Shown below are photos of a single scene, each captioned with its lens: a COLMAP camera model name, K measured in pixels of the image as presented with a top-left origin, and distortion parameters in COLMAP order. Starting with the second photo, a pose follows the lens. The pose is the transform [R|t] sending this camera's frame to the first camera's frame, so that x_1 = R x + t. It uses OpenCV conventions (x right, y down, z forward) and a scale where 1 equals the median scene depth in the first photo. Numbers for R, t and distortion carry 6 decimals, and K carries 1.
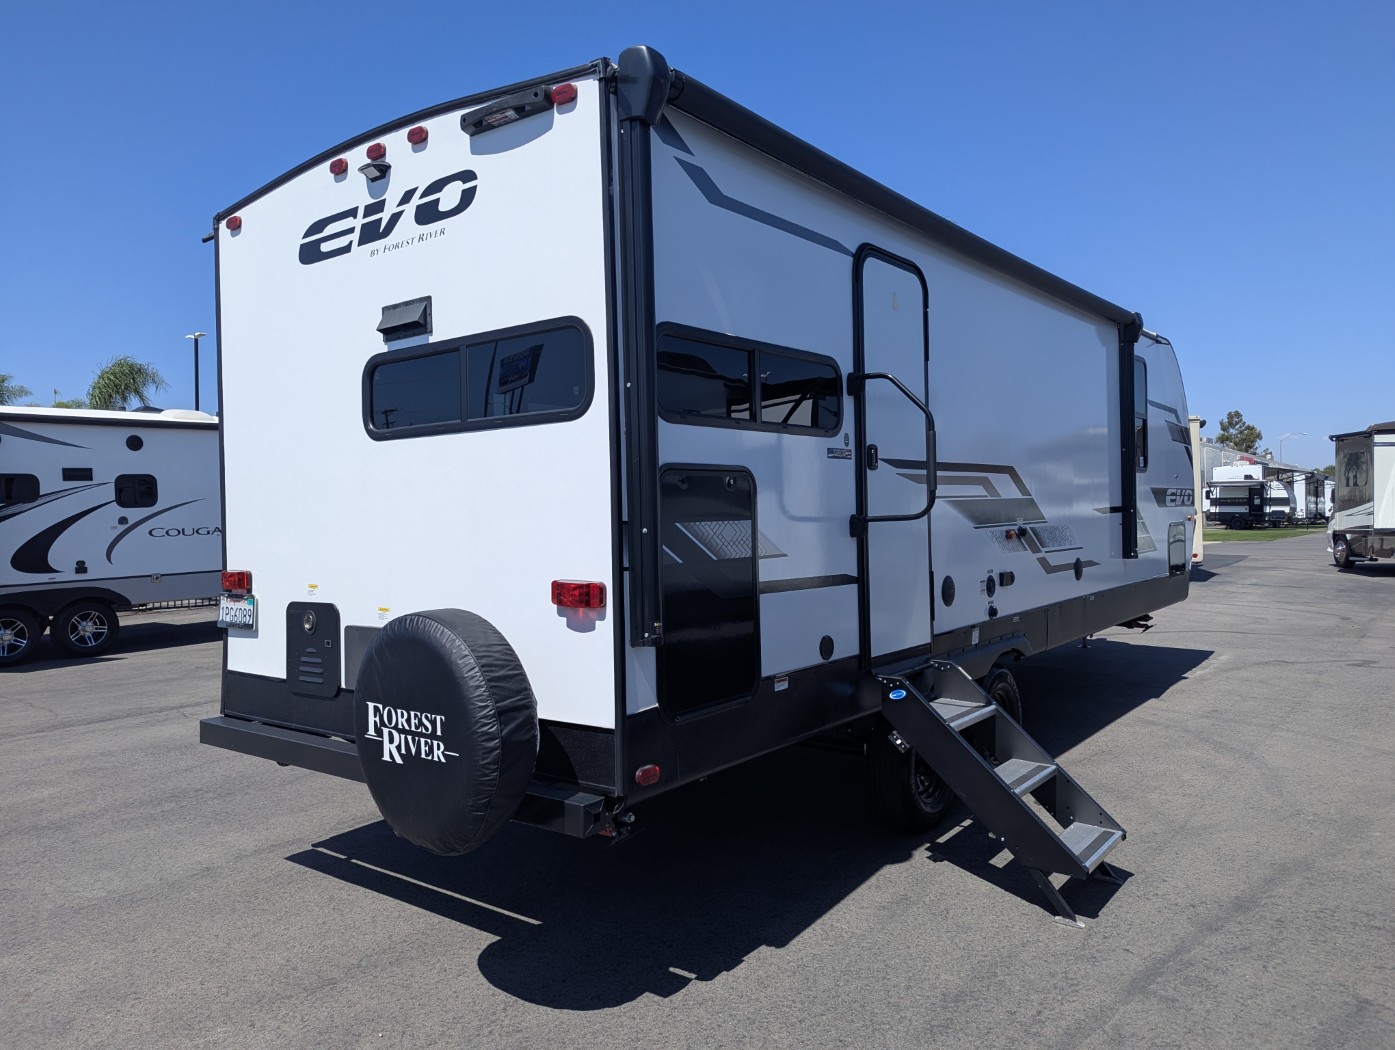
lens RADIAL K [[976.0, 0, 694.4], [0, 976.0, 519.8], [0, 0, 1]] dist [0.054421, -0.048168]
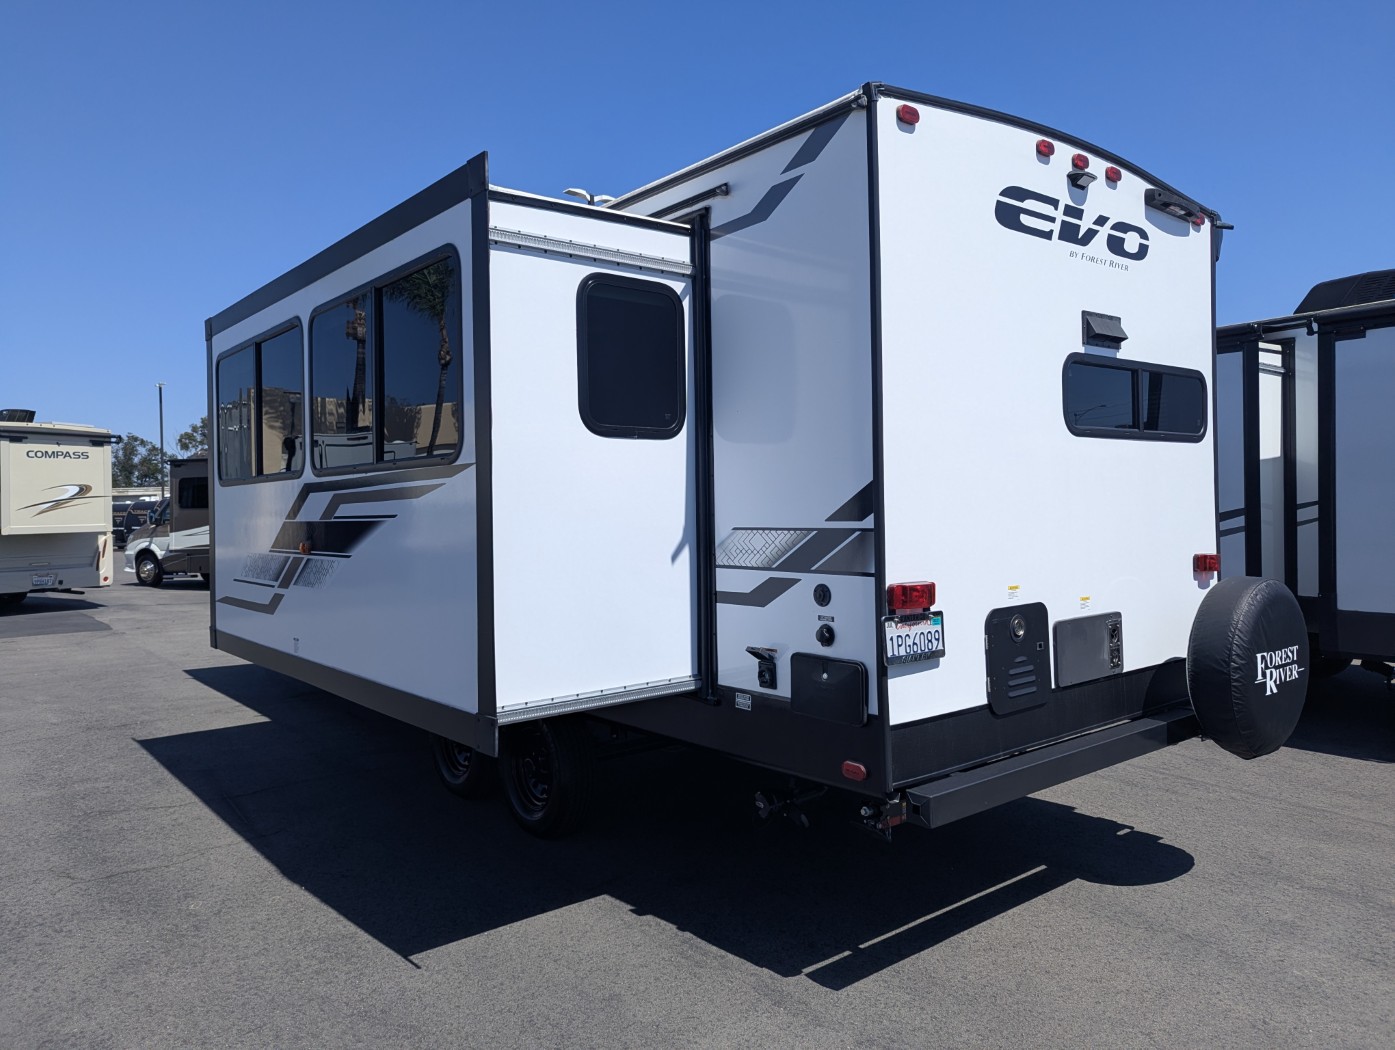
lens RADIAL K [[992.2, 0, 695.8], [0, 992.2, 511.1], [0, 0, 1]] dist [0.057832, -0.055352]
pose [[0.218844, 0.015048, 0.975644, -1.528672], [0.019870, 0.999605, -0.019875, 0.012011], [-0.975558, 0.023735, 0.218458, 1.239871]]
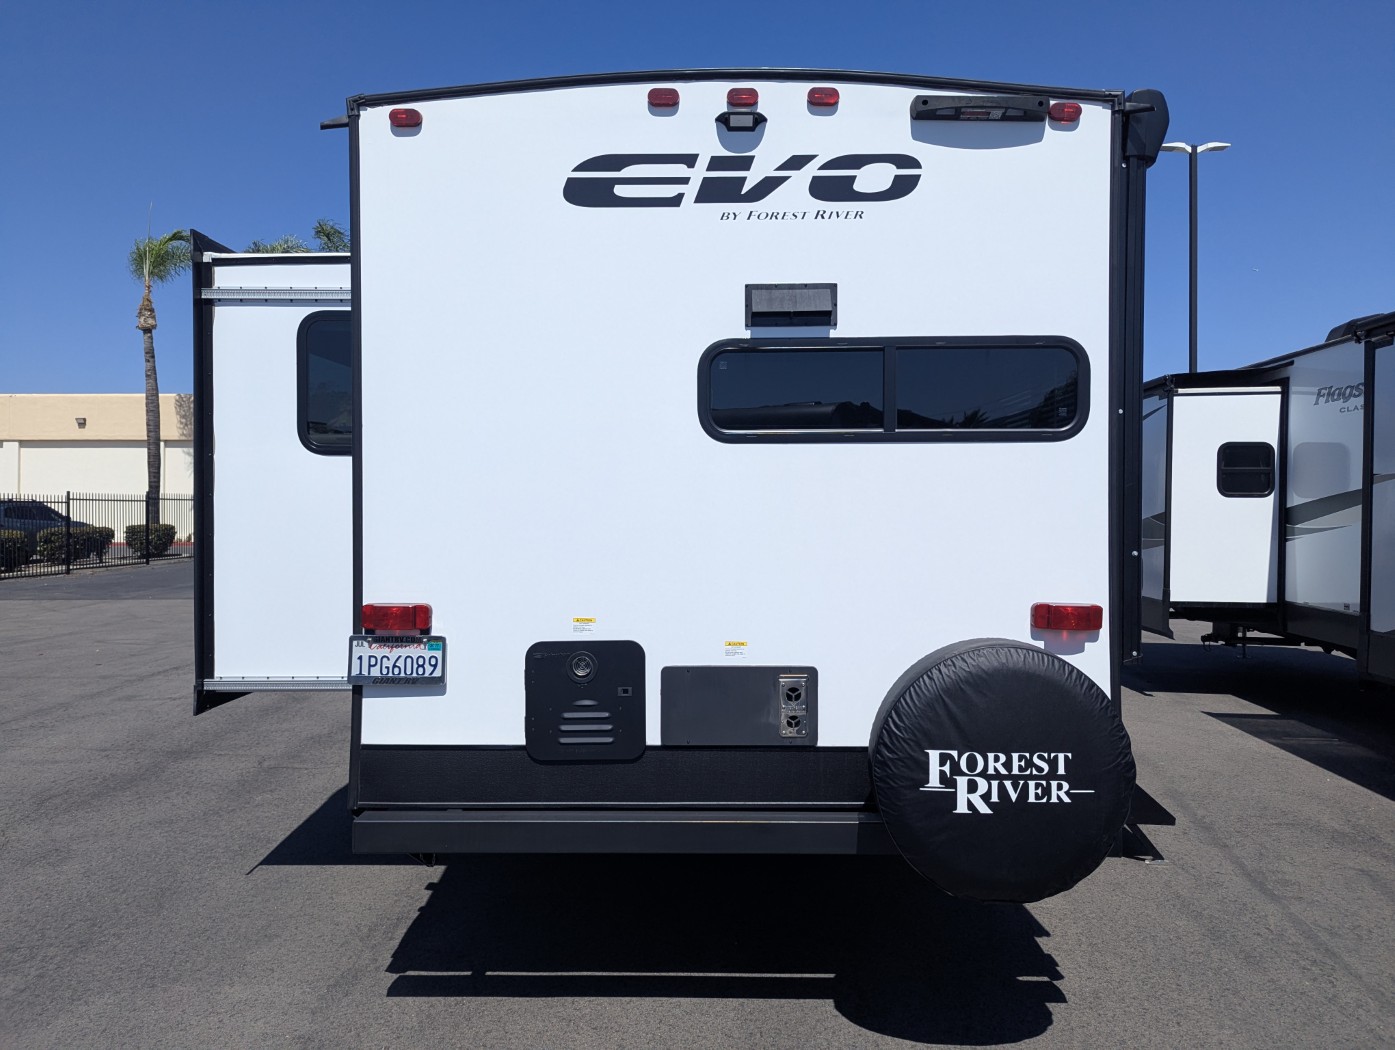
lens RADIAL K [[982.6, 0, 697.5], [0, 982.6, 525.0], [0, 0, 1]] dist [0.058744, -0.058652]
pose [[0.800906, 0.011369, 0.598682, -0.898631], [-0.013677, 0.999906, -0.000693, -0.010281], [-0.598634, -0.007633, 0.800987, 0.367613]]
